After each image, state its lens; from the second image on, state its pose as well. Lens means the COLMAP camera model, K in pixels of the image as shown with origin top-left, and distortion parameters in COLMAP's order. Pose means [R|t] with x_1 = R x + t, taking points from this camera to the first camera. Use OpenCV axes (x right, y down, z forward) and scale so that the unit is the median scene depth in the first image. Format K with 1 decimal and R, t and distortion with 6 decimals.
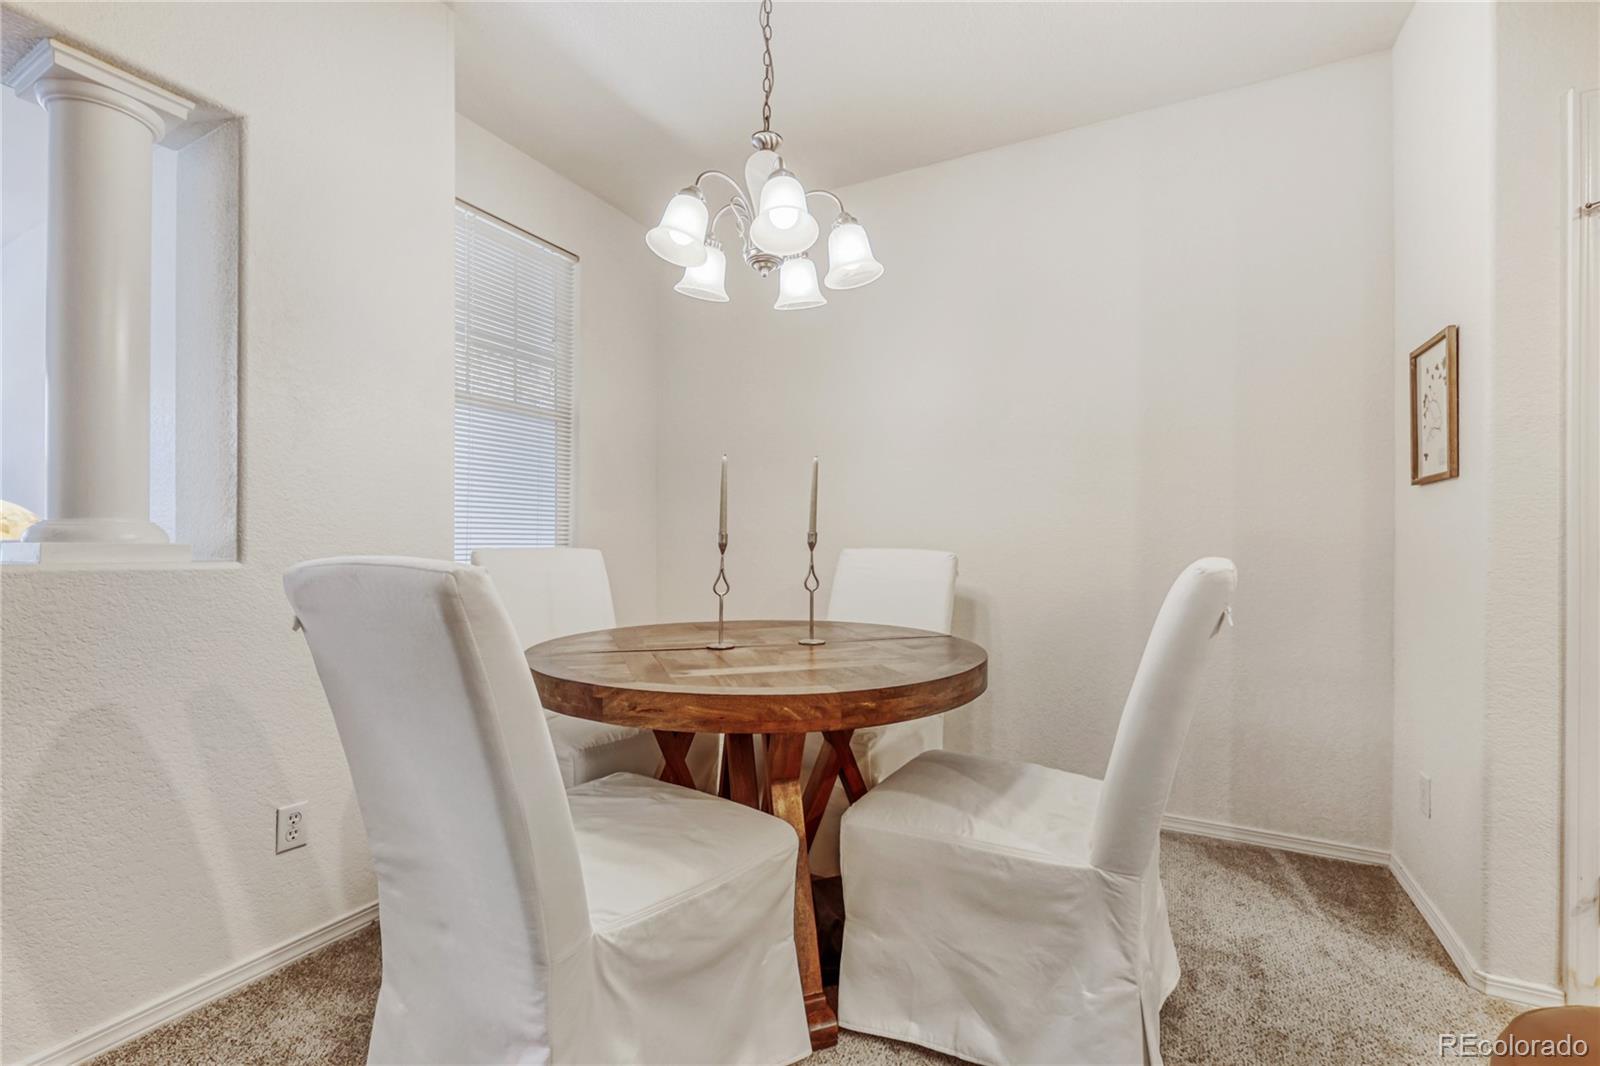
lens RADIAL K [[680.9, 0, 804.9], [0, 680.9, 538.3], [0, 0, 1]] dist [-0.001754, -0.000247]
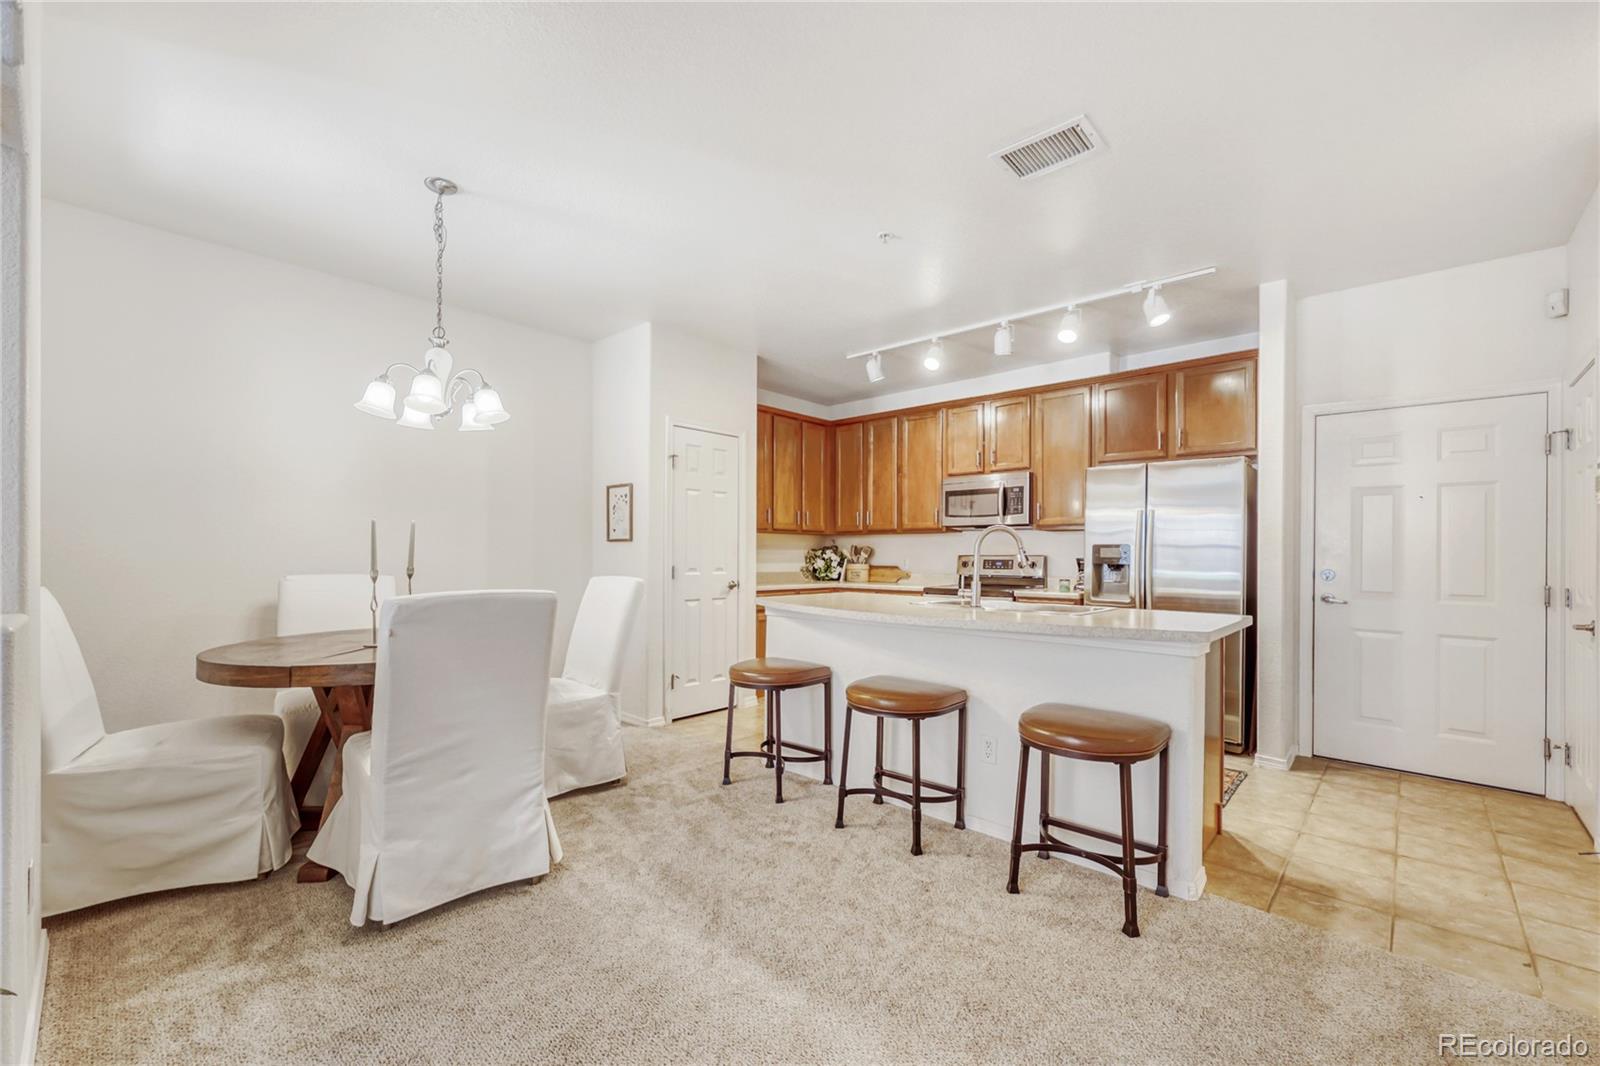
lens RADIAL K [[663.3, 0, 794.8], [0, 663.3, 544.8], [0, 0, 1]] dist [-0.001027, -0.000343]
pose [[0.262060, 0.008842, 0.965011, -1.433174], [-0.008893, 0.999938, -0.006747, -0.067948], [-0.965011, -0.006813, 0.262122, -0.297999]]
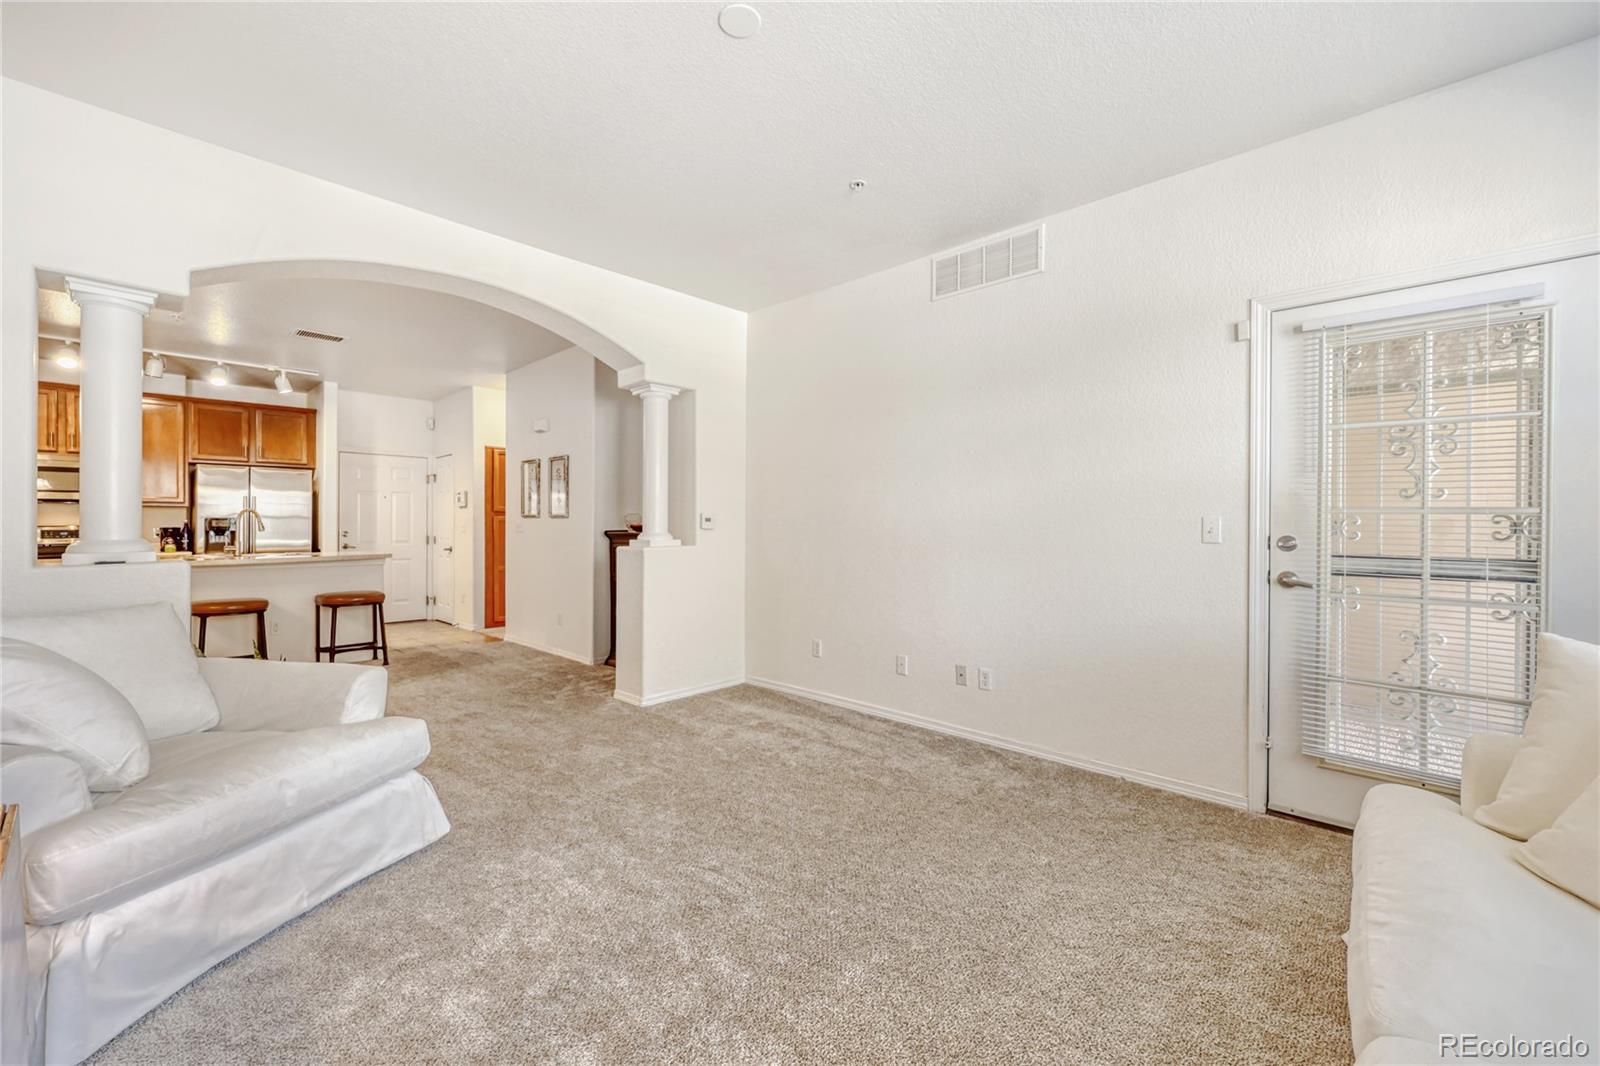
lens RADIAL K [[647.8, 0, 802.4], [0, 647.8, 519.9], [0, 0, 1]] dist [-0.000520, -0.000015]
pose [[-0.962624, -0.001741, 0.270837, -2.959045], [-0.003974, 0.999962, -0.007696, -0.070490], [-0.270813, -0.008485, -0.962595, 1.971270]]
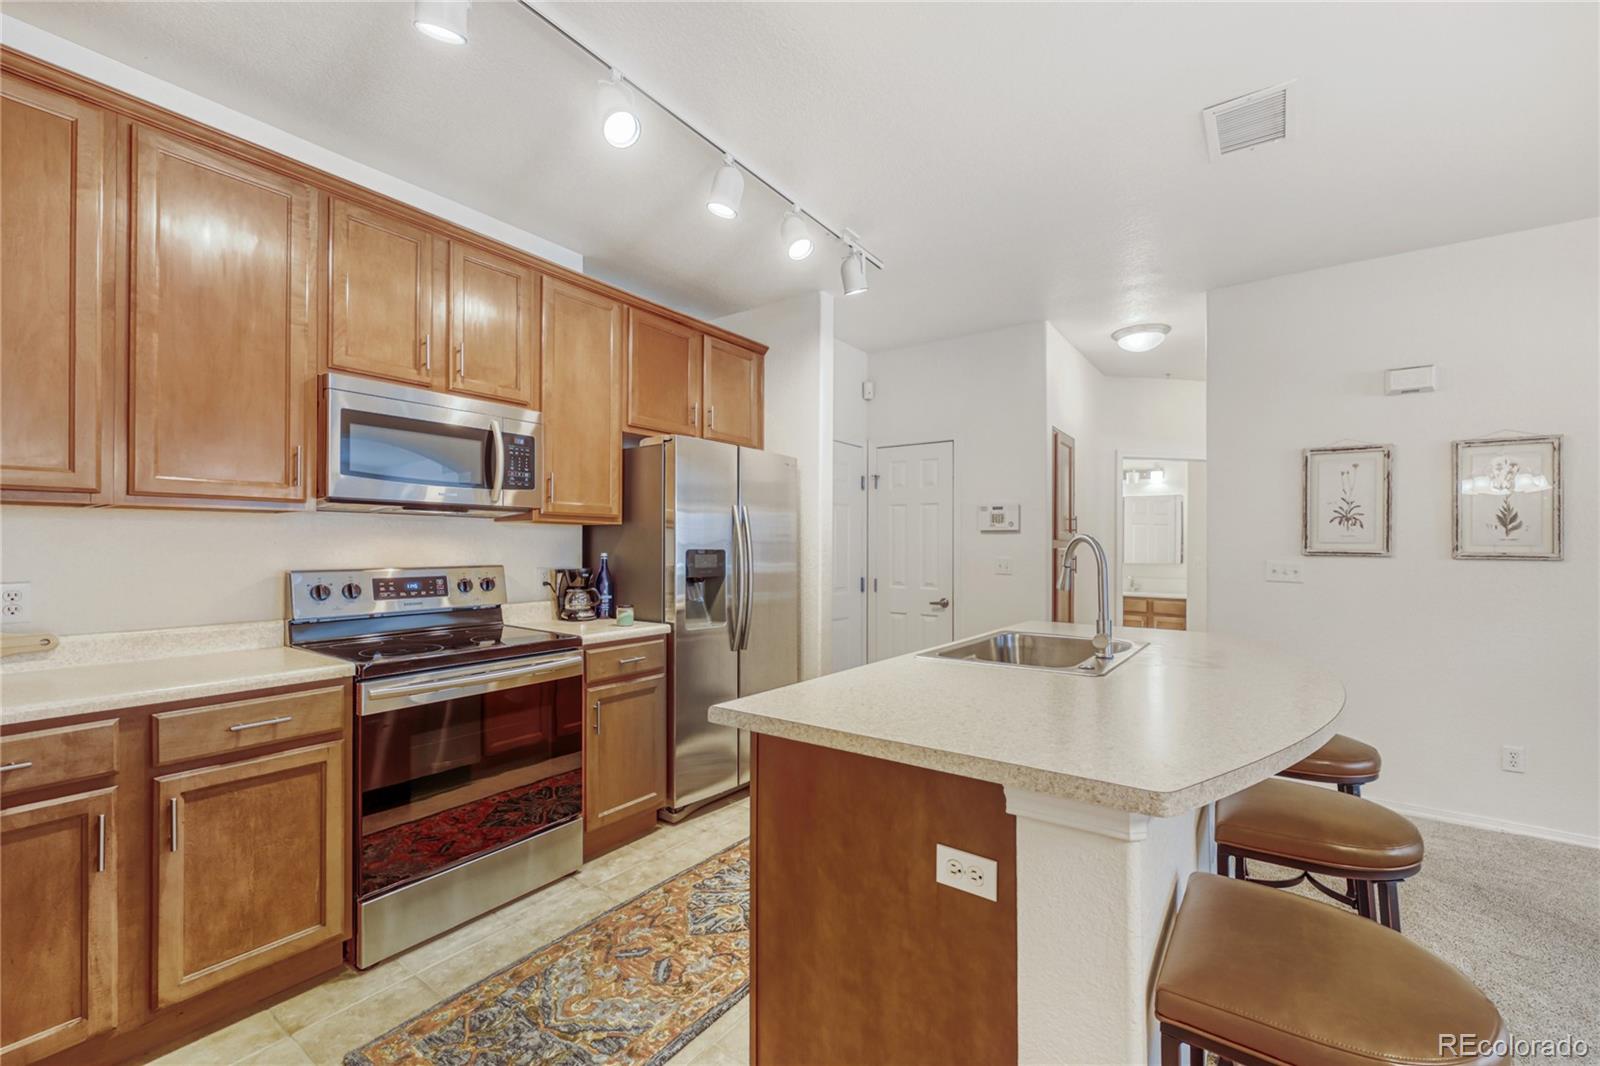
lens RADIAL K [[662.9, 0, 823.1], [0, 662.9, 544.0], [0, 0, 1]] dist [0.001457, -0.000010]
pose [[-0.991478, -0.014265, 0.129494, 0.866740], [-0.015247, 0.999862, -0.006593, -0.107178], [-0.129382, -0.008512, -0.991558, 1.003219]]
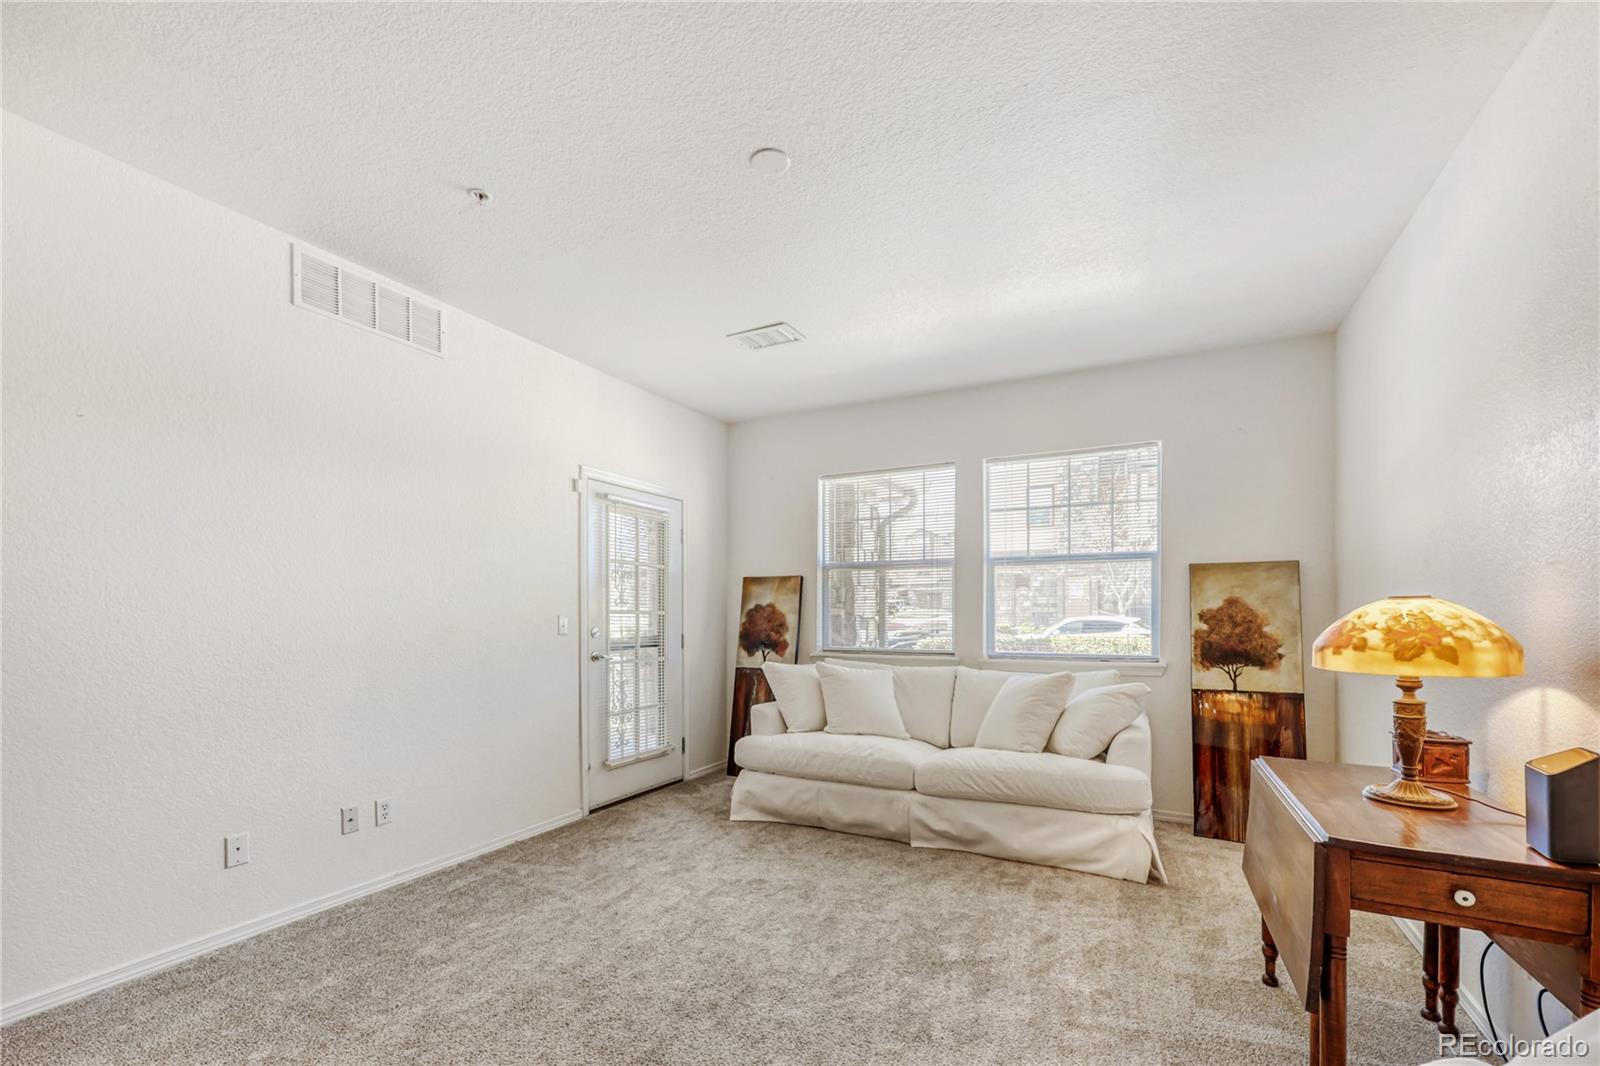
lens RADIAL K [[670.2, 0, 799.3], [0, 670.2, 617.5], [0, 0, 1]] dist [-0.000110, -0.000151]
pose [[-0.010454, 0.004285, -0.999936, -1.218806], [0.005711, 0.999975, 0.004225, -0.093099], [0.999929, -0.005666, -0.010478, 0.948449]]
